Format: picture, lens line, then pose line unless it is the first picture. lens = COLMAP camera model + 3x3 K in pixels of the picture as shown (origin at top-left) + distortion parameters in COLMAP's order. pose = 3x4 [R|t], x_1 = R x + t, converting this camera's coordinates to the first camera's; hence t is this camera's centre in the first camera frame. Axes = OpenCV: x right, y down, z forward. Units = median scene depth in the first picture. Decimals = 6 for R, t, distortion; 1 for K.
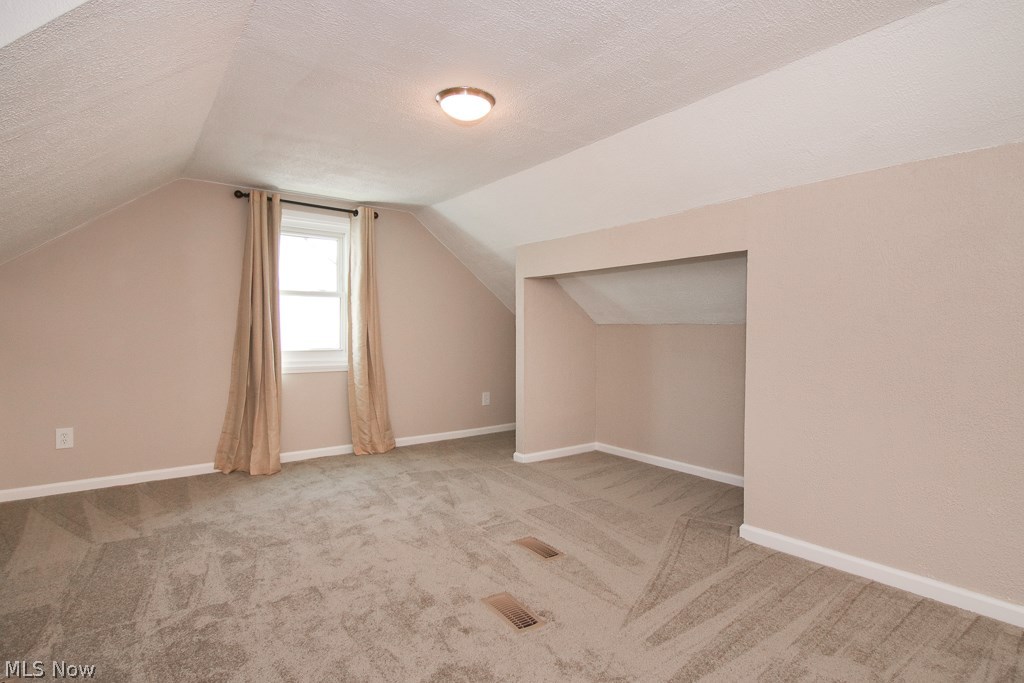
lens RADIAL K [[523.2, 0, 514.7], [0, 523.2, 333.8], [0, 0, 1]] dist [0.001314, -0.000388]
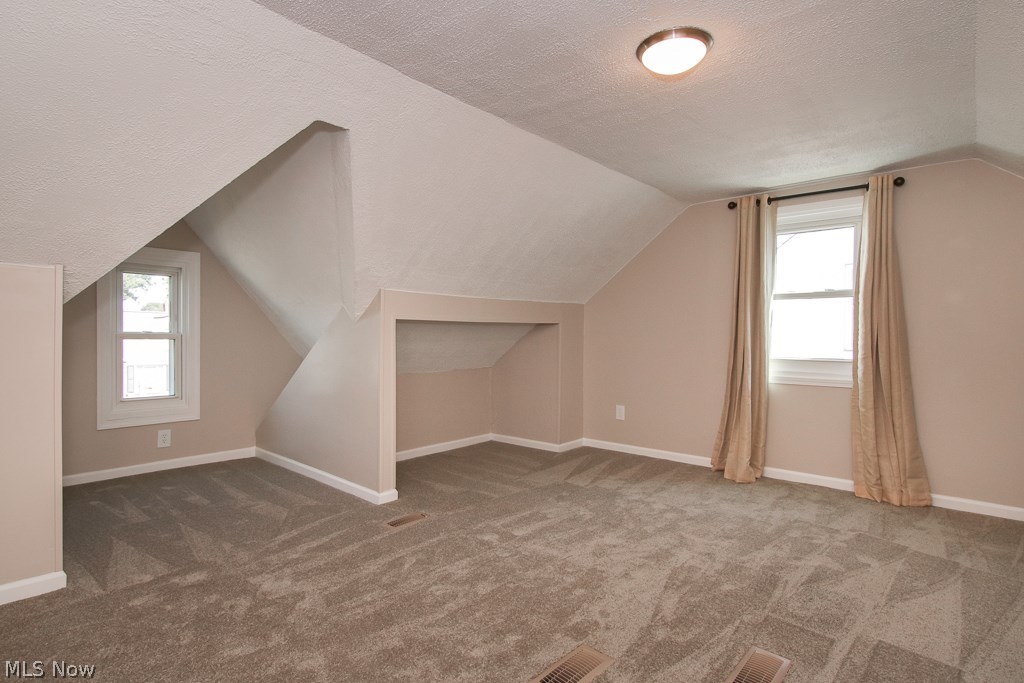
lens RADIAL K [[523.2, 0, 514.7], [0, 523.2, 333.8], [0, 0, 1]] dist [0.001314, -0.000388]
pose [[0.205497, -0.005352, -0.978643, 0.398095], [-0.013376, 0.999876, -0.008277, 0.002399], [0.978566, 0.014791, 0.205400, 0.369387]]
